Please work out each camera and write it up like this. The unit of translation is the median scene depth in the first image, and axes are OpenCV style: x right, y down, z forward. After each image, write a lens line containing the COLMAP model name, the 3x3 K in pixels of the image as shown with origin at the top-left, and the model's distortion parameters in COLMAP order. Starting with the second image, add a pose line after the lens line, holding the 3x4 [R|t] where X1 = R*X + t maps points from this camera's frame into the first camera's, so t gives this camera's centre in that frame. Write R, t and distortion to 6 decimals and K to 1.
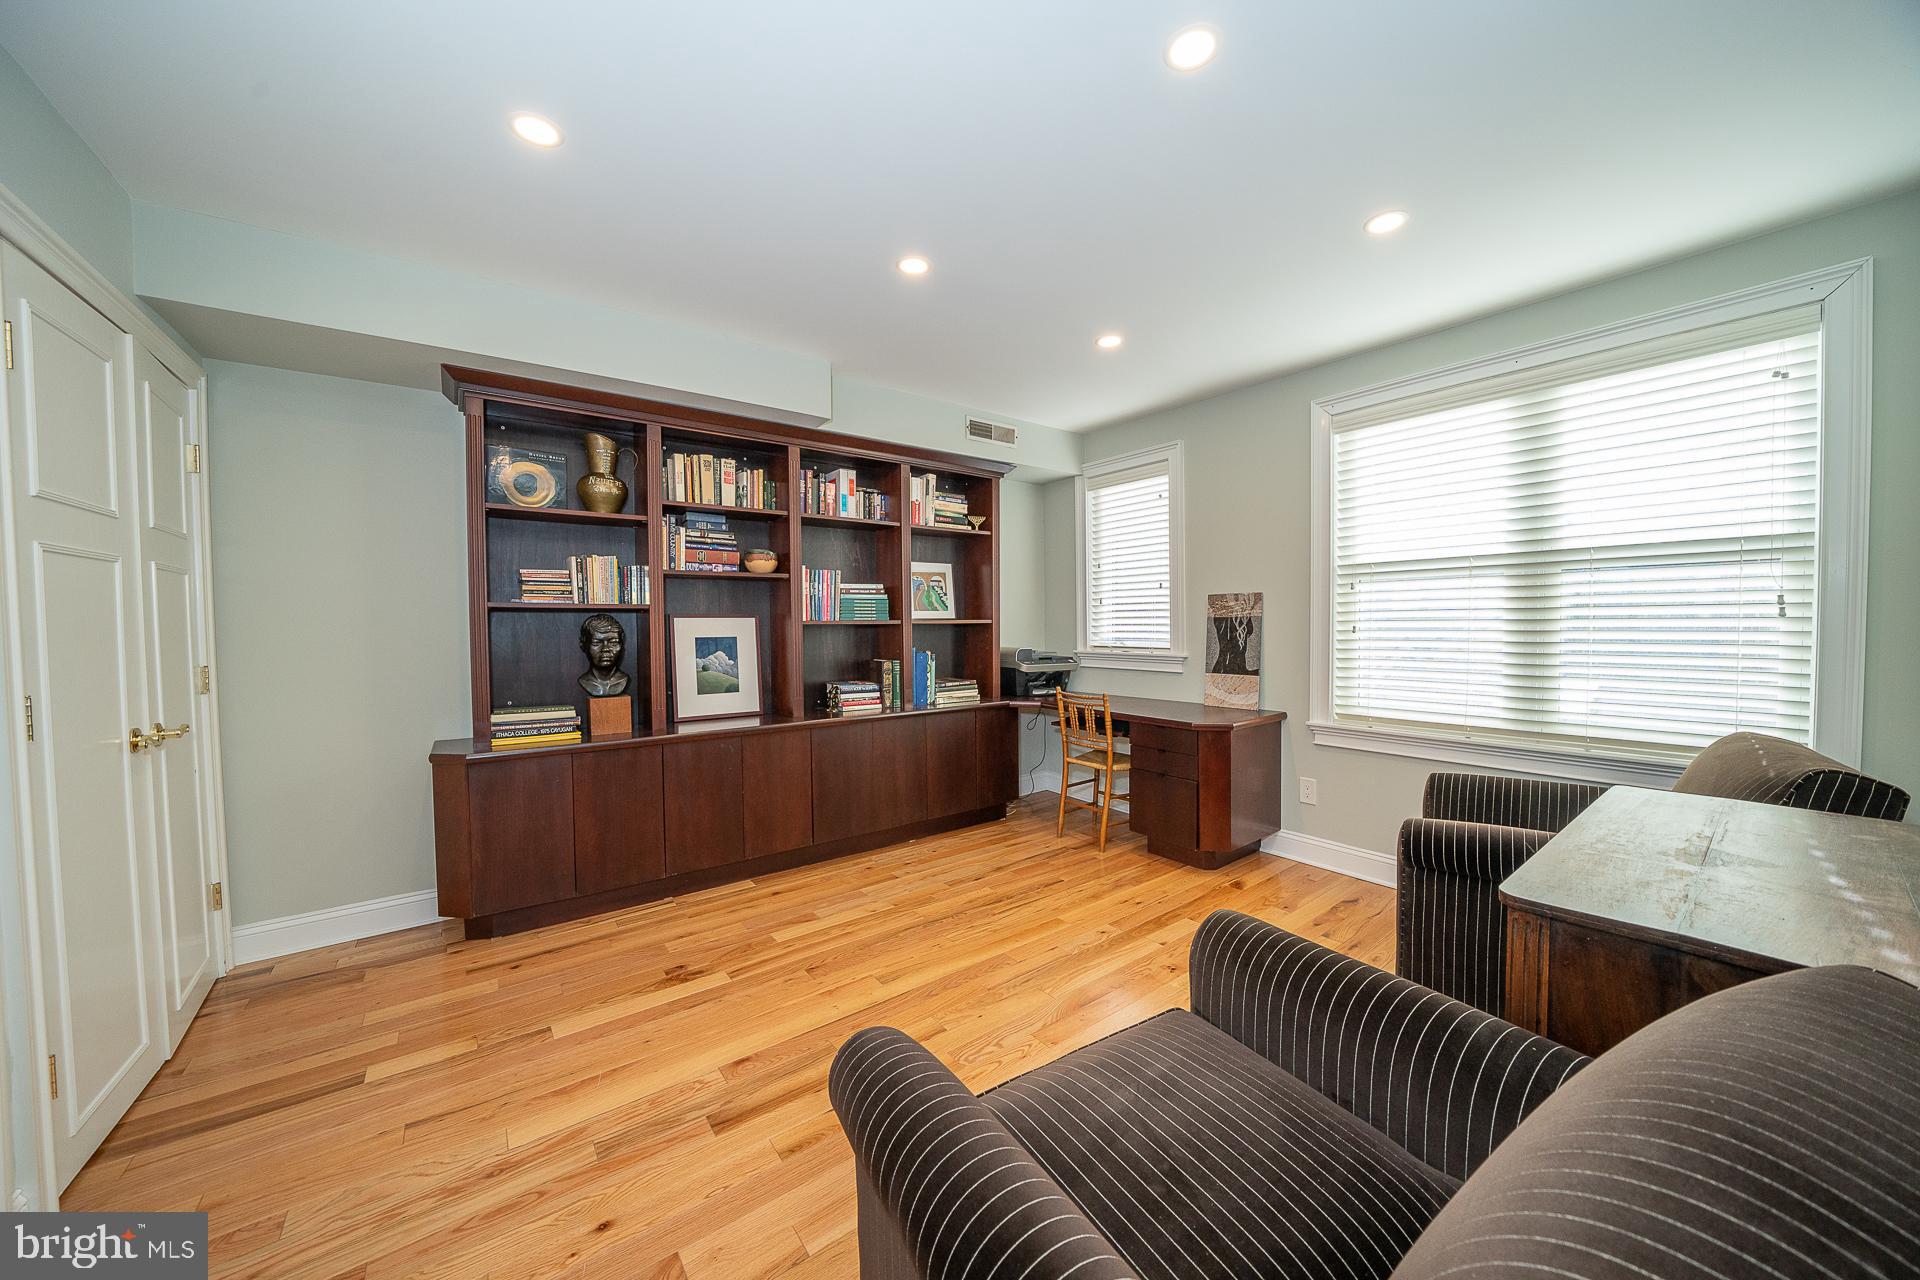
lens RADIAL K [[671.7, 0, 962.3], [0, 671.7, 644.1], [0, 0, 1]] dist [-0.027811, 0.003326]
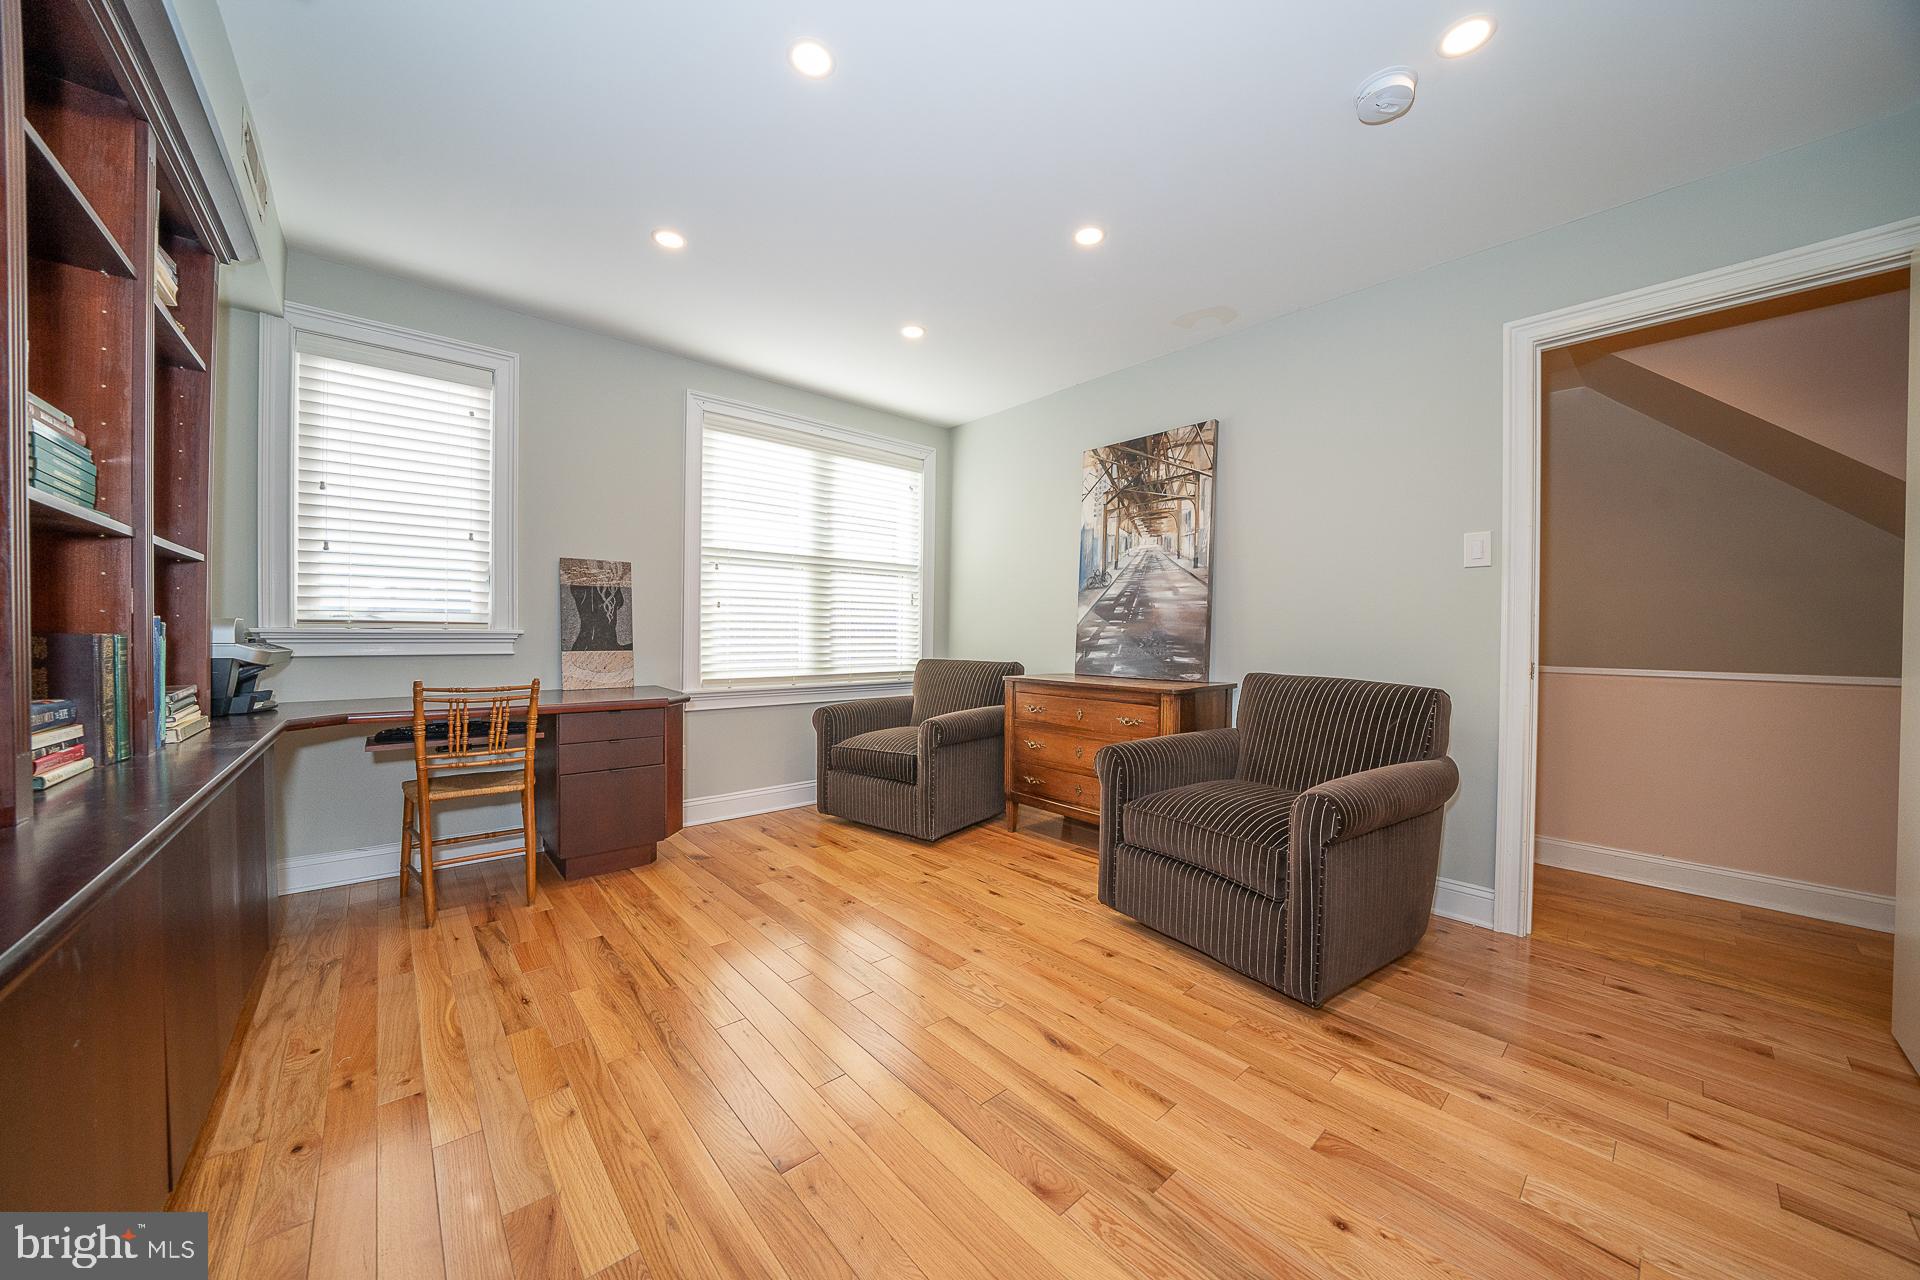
lens RADIAL K [[671.7, 0, 962.6], [0, 671.7, 642.8], [0, 0, 1]] dist [-0.027811, 0.003326]
pose [[-0.087458, -0.006302, 0.996148, -0.534339], [0.024898, 0.999654, 0.008510, 0.040120], [-0.995857, 0.025546, -0.087271, 0.610359]]
